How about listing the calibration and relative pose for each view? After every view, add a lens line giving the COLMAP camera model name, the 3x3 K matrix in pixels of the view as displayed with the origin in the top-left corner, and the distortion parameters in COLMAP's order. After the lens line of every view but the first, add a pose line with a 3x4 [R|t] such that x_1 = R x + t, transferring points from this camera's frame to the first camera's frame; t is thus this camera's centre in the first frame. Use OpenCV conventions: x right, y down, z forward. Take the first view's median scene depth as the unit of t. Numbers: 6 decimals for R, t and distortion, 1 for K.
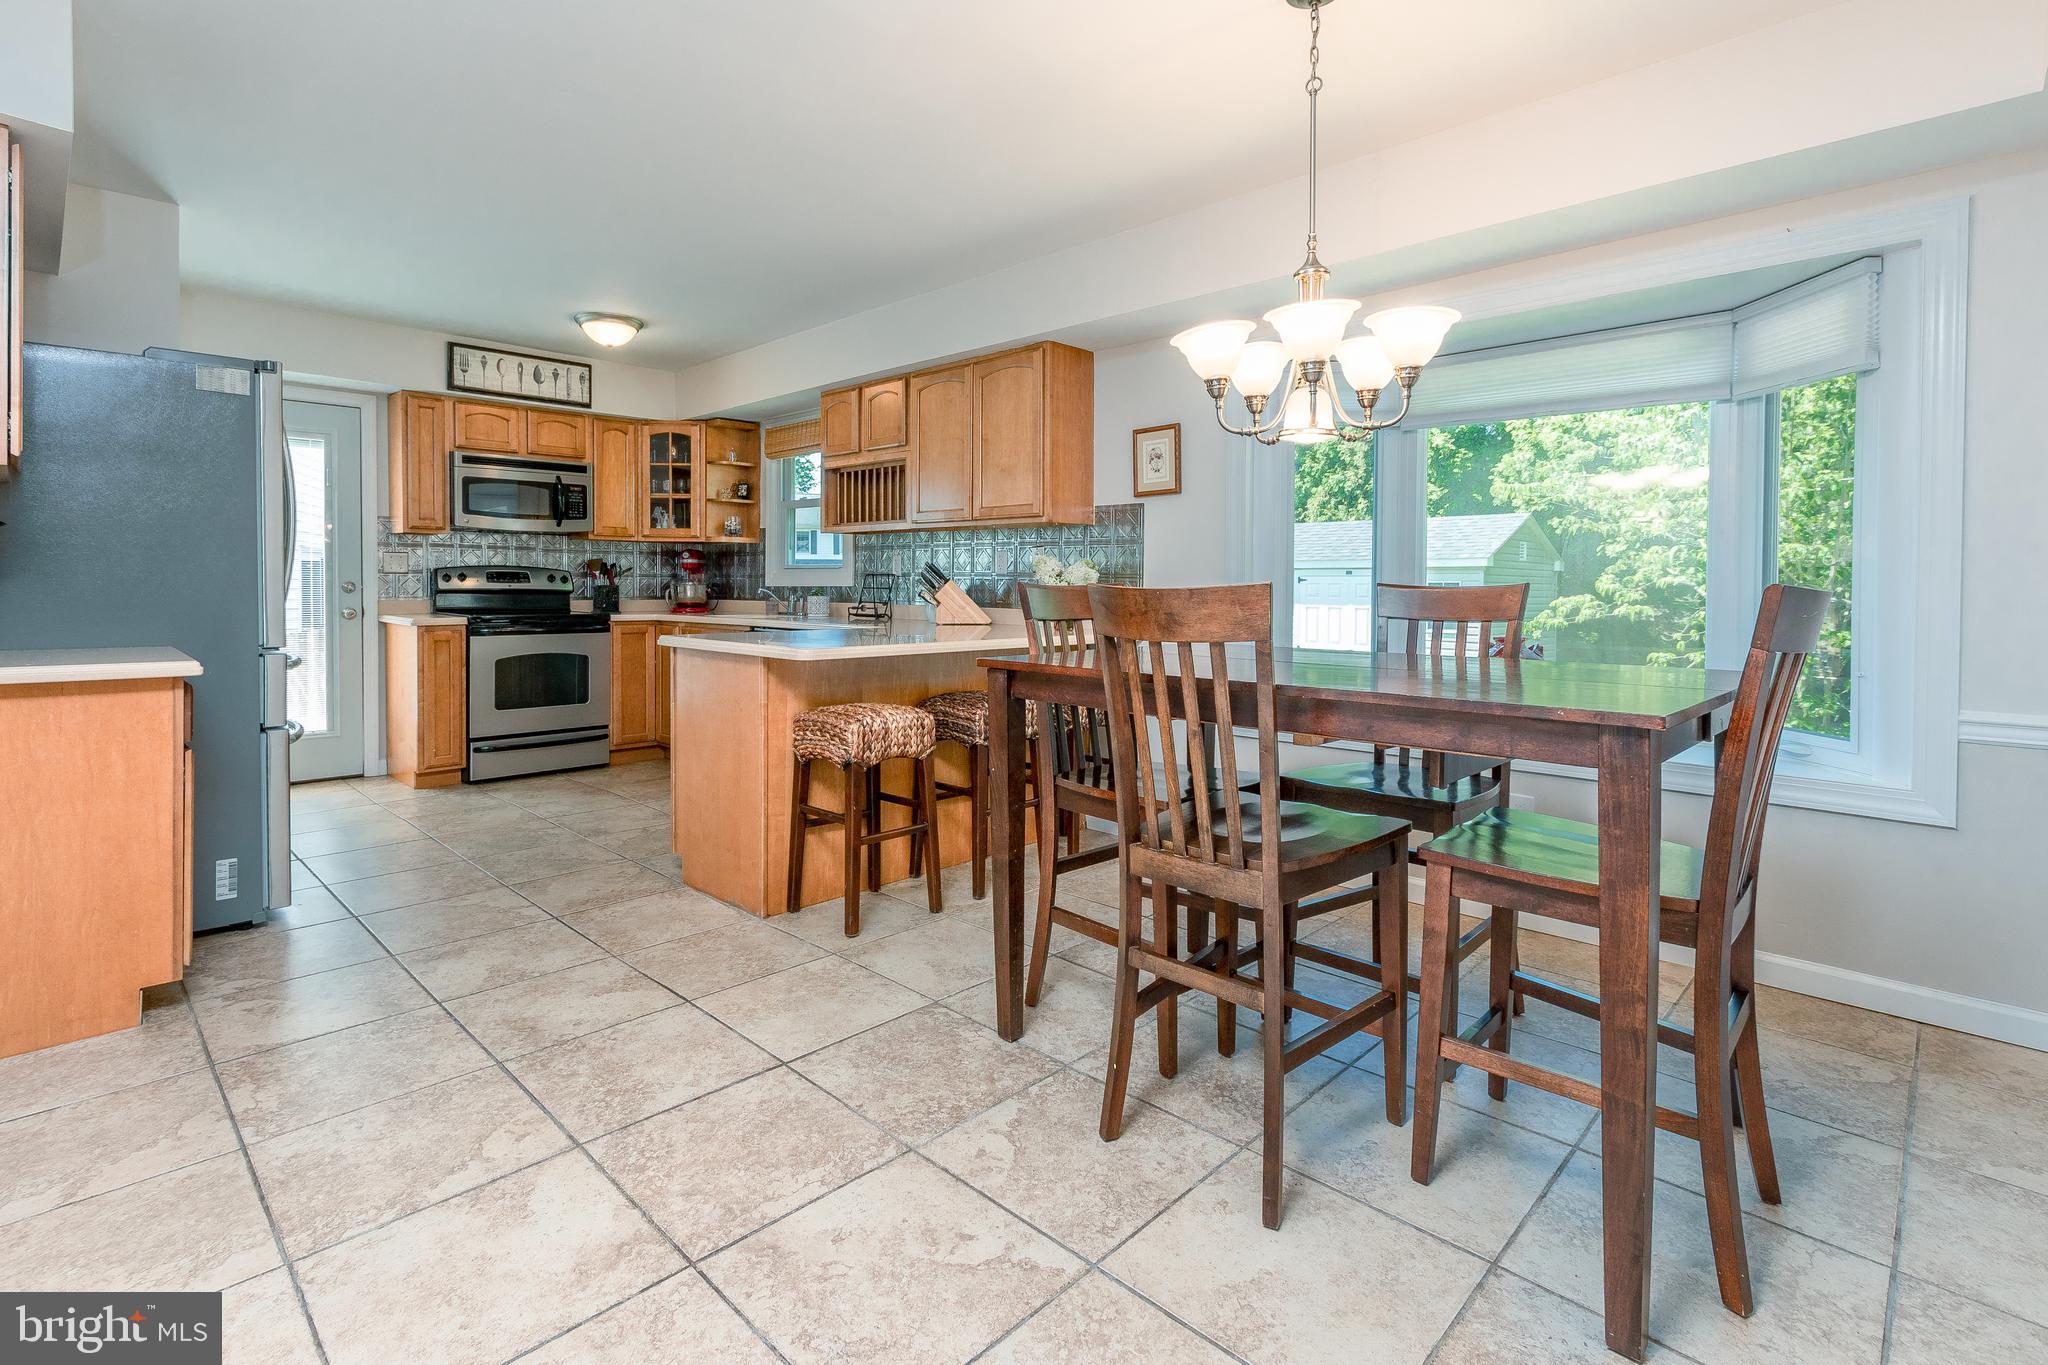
lens RADIAL K [[961.5, 0, 962.4], [0, 961.5, 620.6], [0, 0, 1]] dist [-0.000685, -0.001265]
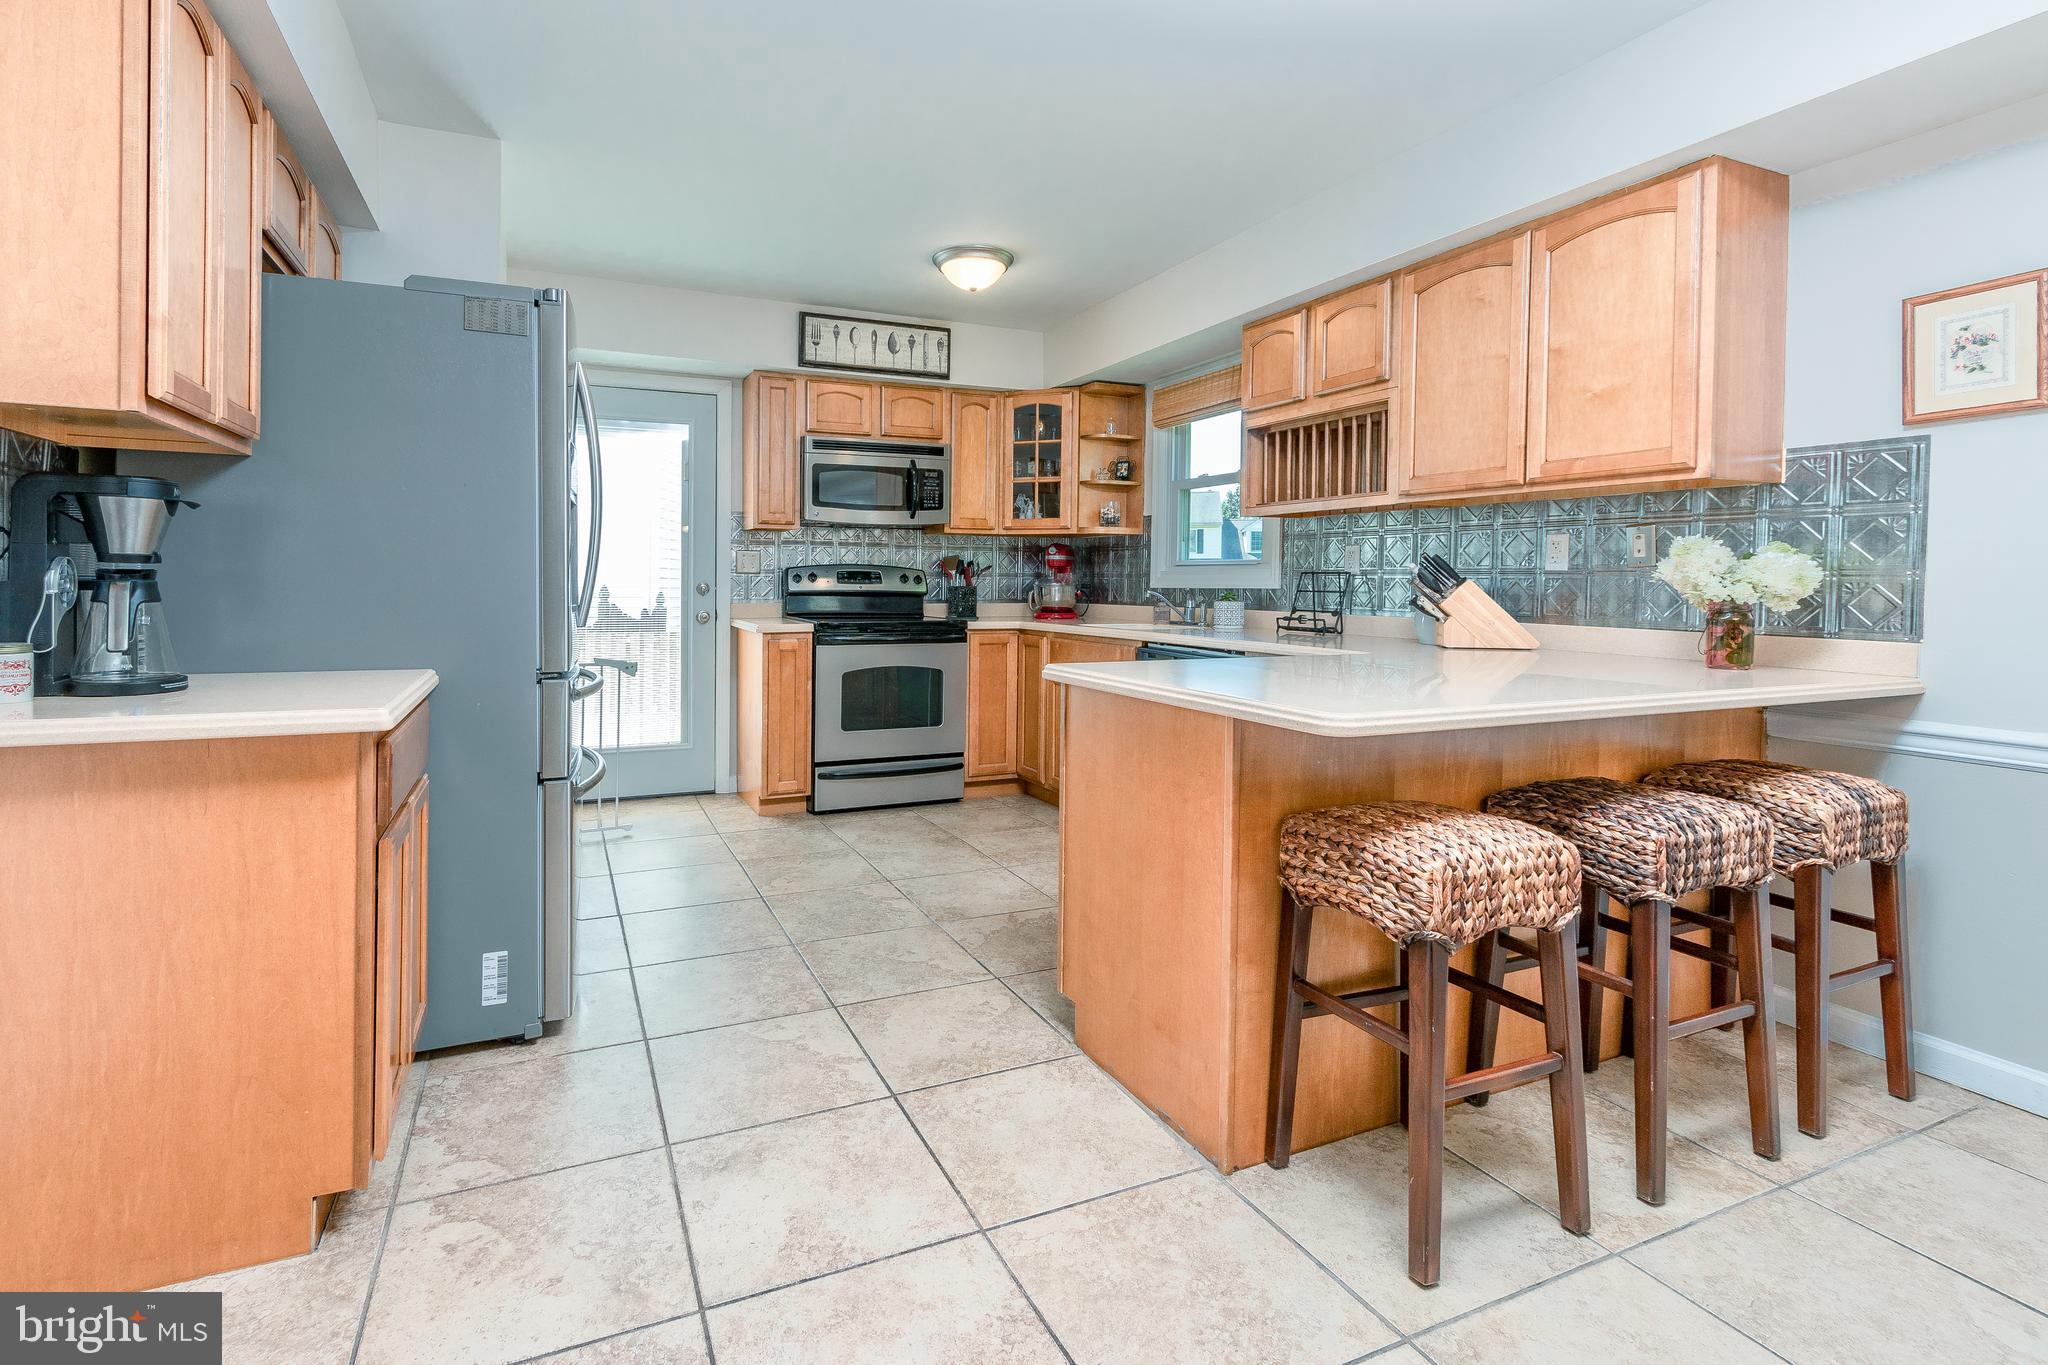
lens RADIAL K [[961.5, 0, 962.4], [0, 961.5, 620.6], [0, 0, 1]] dist [-0.000685, -0.001265]
pose [[0.939619, 0.012824, -0.341983, -0.084183], [-0.012676, 0.999916, 0.002668, -0.009437], [0.341988, 0.001828, 0.939703, 0.210562]]
